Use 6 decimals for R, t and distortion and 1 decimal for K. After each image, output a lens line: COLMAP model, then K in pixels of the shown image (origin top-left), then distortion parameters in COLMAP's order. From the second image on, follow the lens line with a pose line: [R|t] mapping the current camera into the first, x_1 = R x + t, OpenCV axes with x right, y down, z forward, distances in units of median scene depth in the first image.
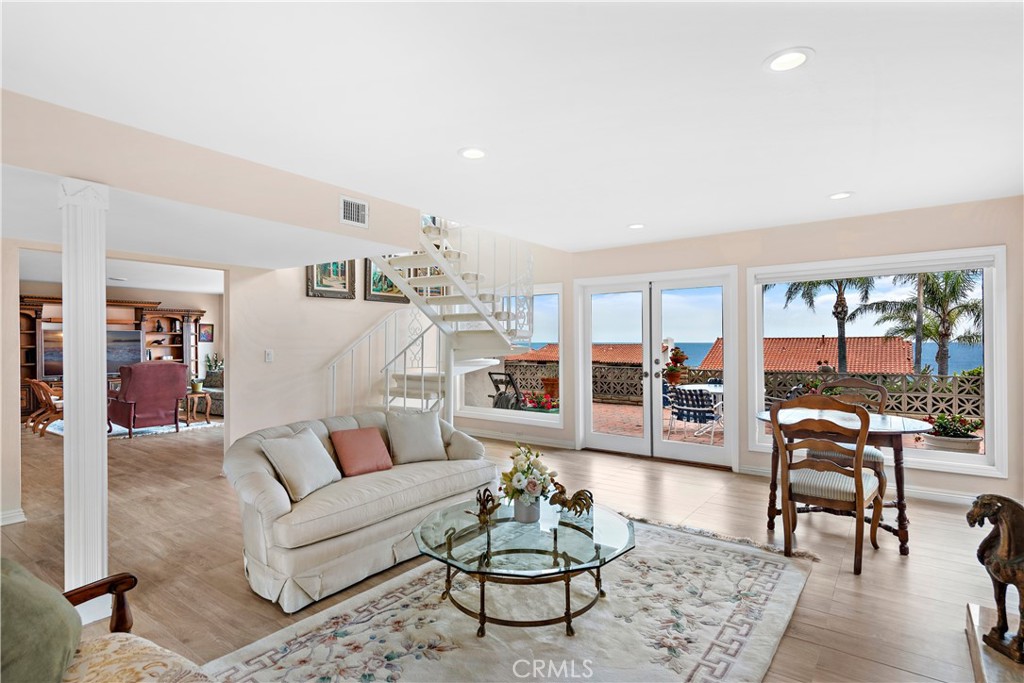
lens RADIAL K [[515.3, 0, 512.0], [0, 515.3, 341.5], [0, 0, 1]] dist [0.000129, -0.000258]
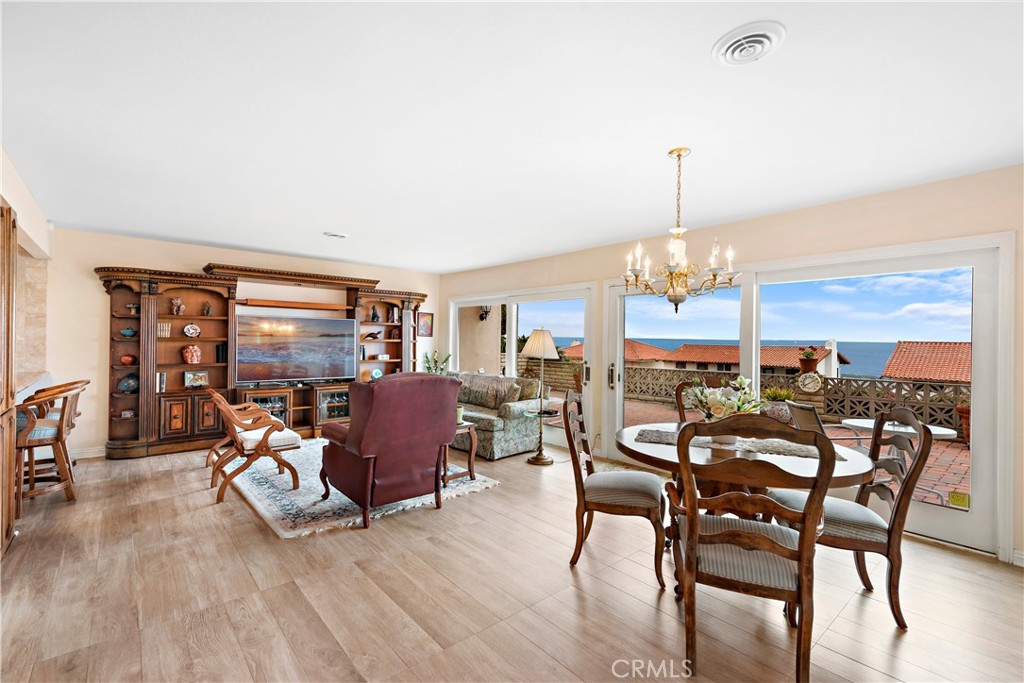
lens RADIAL K [[442.9, 0, 512.0], [0, 442.9, 341.5], [0, 0, 1]] dist [0.000925, 0.000095]
pose [[0.975441, 0.019840, -0.219366, -0.348825], [-0.019003, 0.999802, 0.005926, 0.002110], [0.219440, -0.001612, 0.975625, 0.418162]]
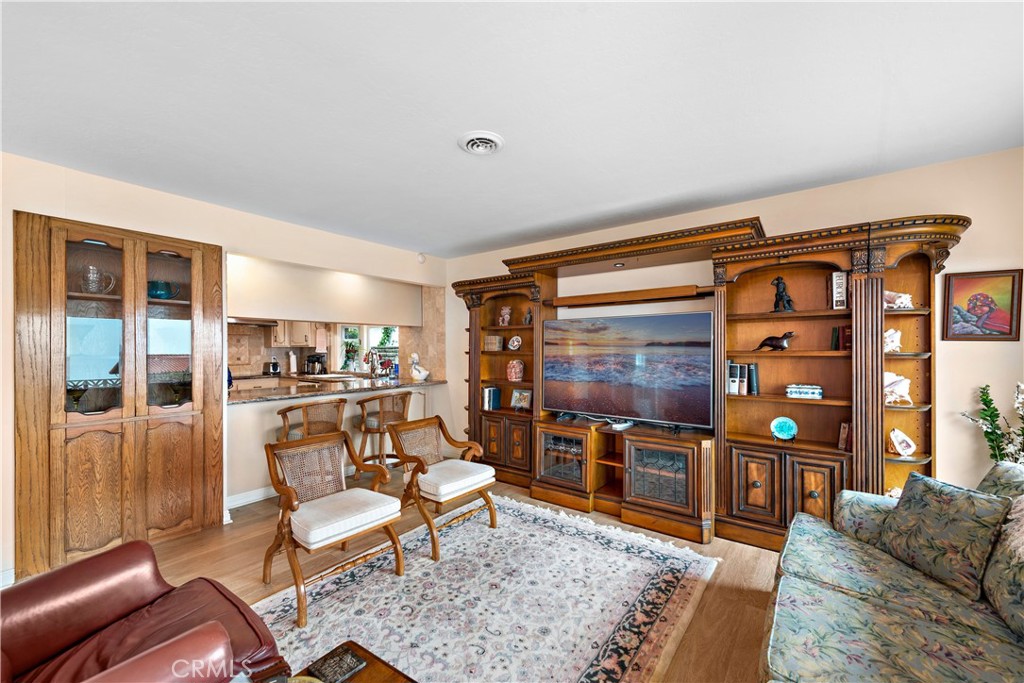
lens RADIAL K [[409.0, 0, 512.0], [0, 409.0, 341.5], [0, 0, 1]] dist [-0.001642, -0.000394]
pose [[-0.019078, -0.005747, -0.999801, -0.412569], [0.005428, 0.999968, -0.005851, 0.001057], [0.999803, -0.005538, -0.019047, 0.827510]]
